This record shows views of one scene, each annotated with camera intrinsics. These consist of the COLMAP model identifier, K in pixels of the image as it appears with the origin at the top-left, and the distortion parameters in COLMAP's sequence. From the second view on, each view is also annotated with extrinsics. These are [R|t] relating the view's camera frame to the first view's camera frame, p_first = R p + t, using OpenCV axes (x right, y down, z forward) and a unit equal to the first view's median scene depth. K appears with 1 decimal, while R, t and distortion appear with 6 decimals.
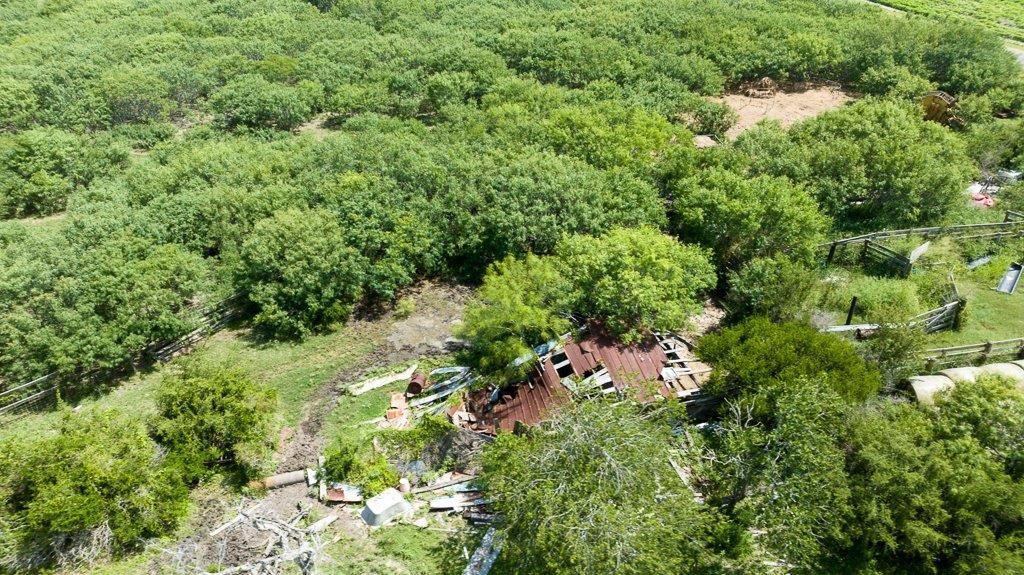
lens RADIAL K [[719.6, 0, 512.9], [0, 719.6, 289.8], [0, 0, 1]] dist [-0.020689, 0.008738]
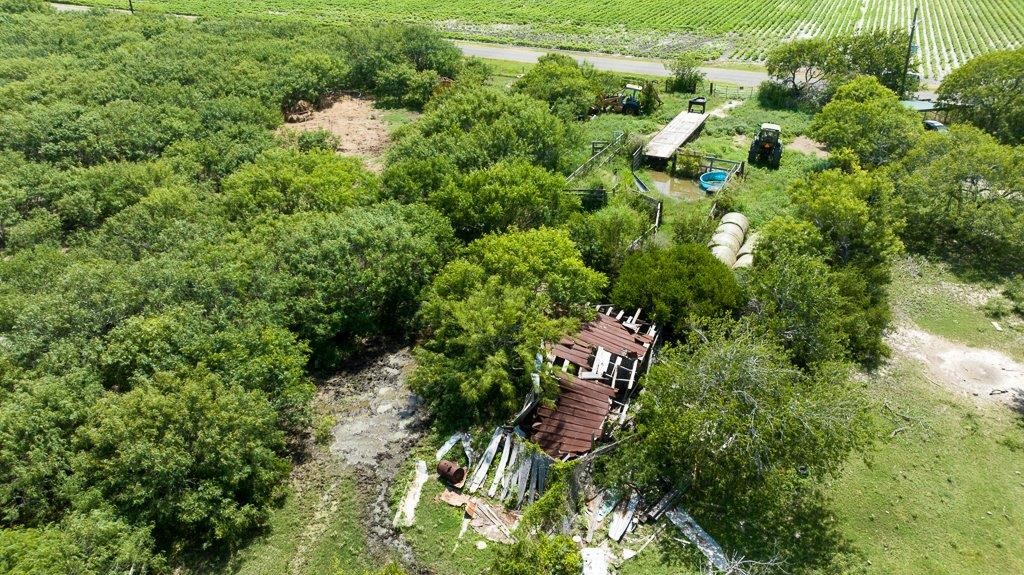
lens RADIAL K [[719.6, 0, 512.4], [0, 719.6, 285.4], [0, 0, 1]] dist [-0.020689, 0.008738]
pose [[0.600199, -0.394239, 0.695943, -0.528731], [0.423057, 0.894893, 0.142086, -0.145642], [-0.678811, 0.209144, 0.703900, 0.238601]]
